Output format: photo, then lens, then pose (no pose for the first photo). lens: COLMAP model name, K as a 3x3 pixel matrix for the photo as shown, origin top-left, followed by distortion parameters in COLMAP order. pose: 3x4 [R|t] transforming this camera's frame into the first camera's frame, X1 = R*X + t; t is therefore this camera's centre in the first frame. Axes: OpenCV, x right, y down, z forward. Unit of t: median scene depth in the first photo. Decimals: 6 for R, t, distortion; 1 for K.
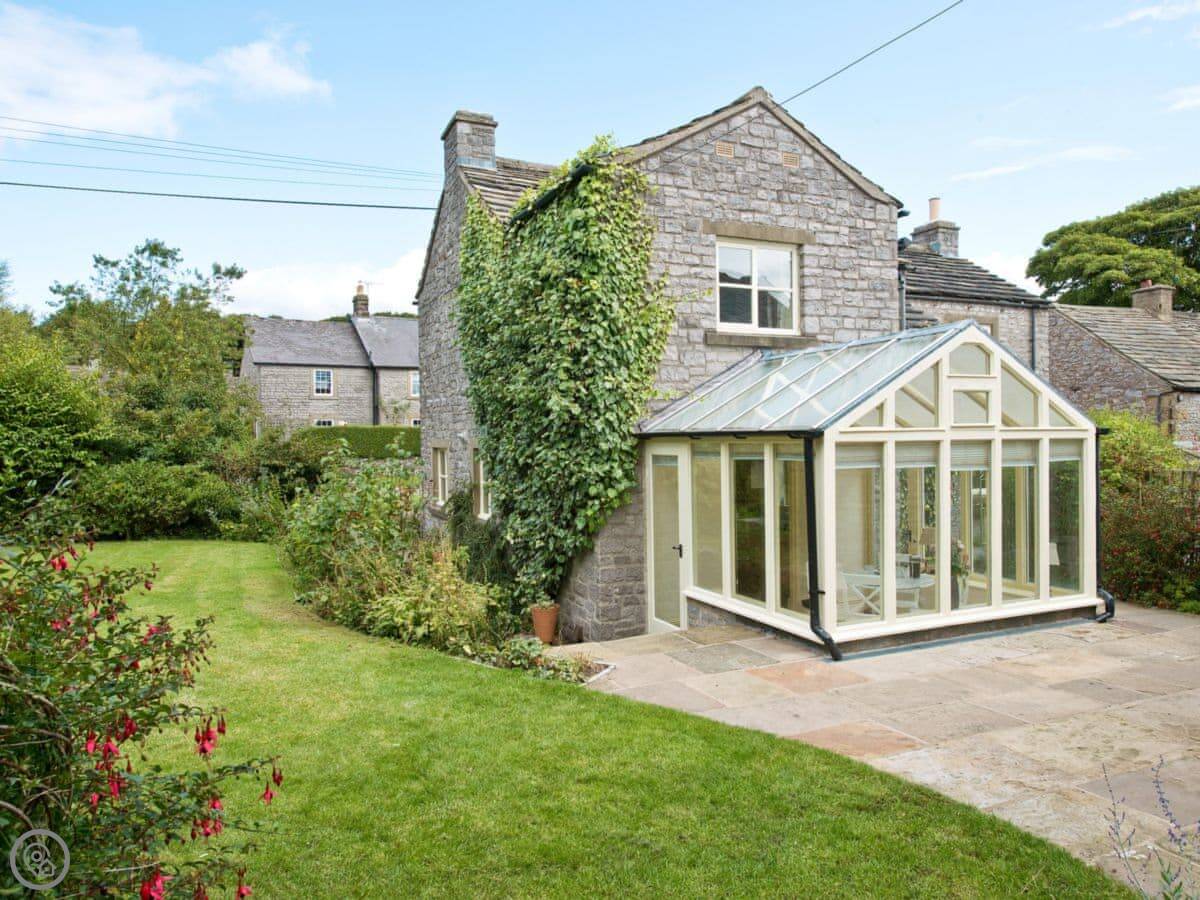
lens RADIAL K [[833.7, 0, 605.1], [0, 833.7, 454.7], [0, 0, 1]] dist [-0.006069, 0.000477]
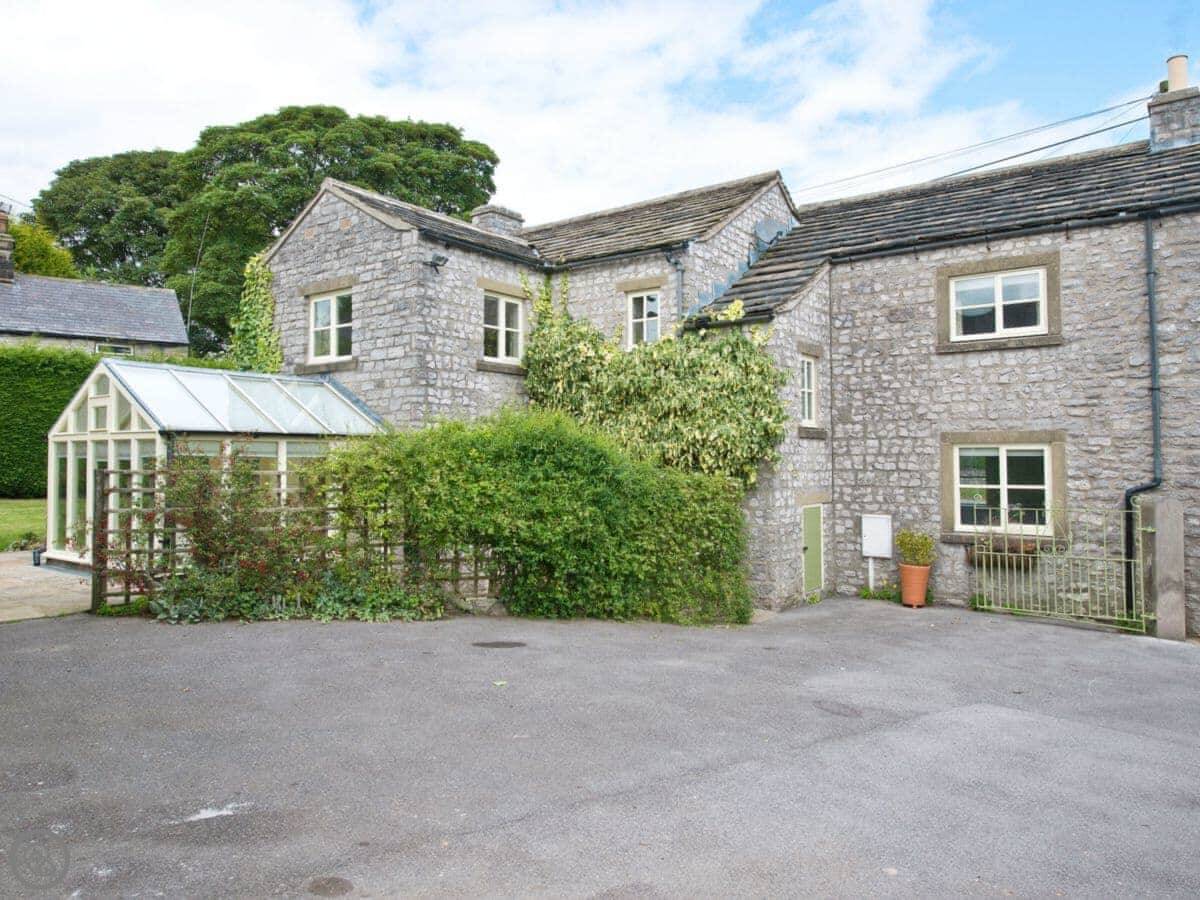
lens RADIAL K [[833.7, 0, 606.9], [0, 833.7, 446.9], [0, 0, 1]] dist [-0.006069, 0.000477]
pose [[0.462218, -0.001167, -0.886766, 1.598362], [-0.030847, 0.999373, -0.017394, -0.001746], [0.886230, 0.035394, 0.461892, 0.808052]]
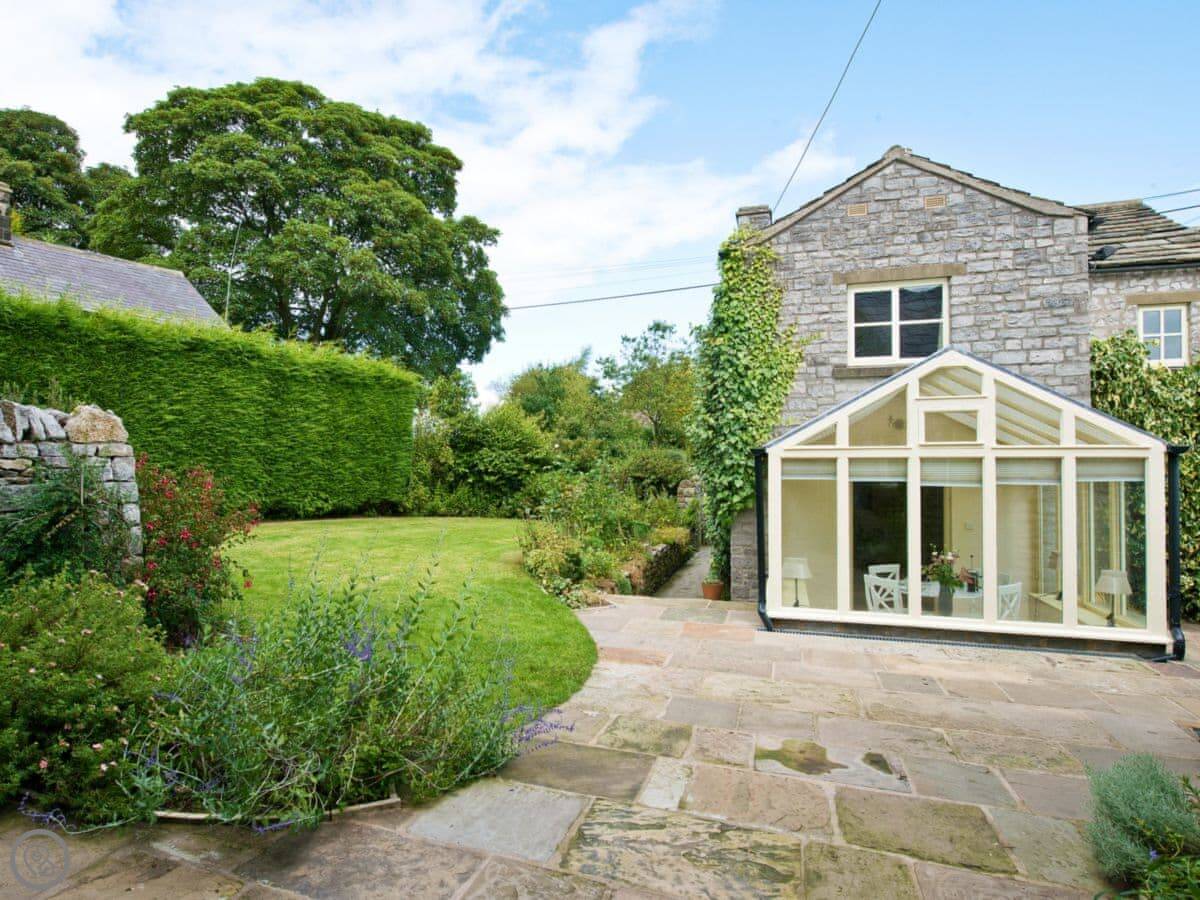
lens RADIAL K [[729.9, 0, 560.1], [0, 729.9, 460.5], [0, 0, 1]] dist [-0.007654, -0.007016]
pose [[0.716847, 0.007246, -0.697193, 0.556189], [-0.024029, 0.999609, -0.014316, 0.008728], [0.696816, 0.027015, 0.716741, -0.009763]]
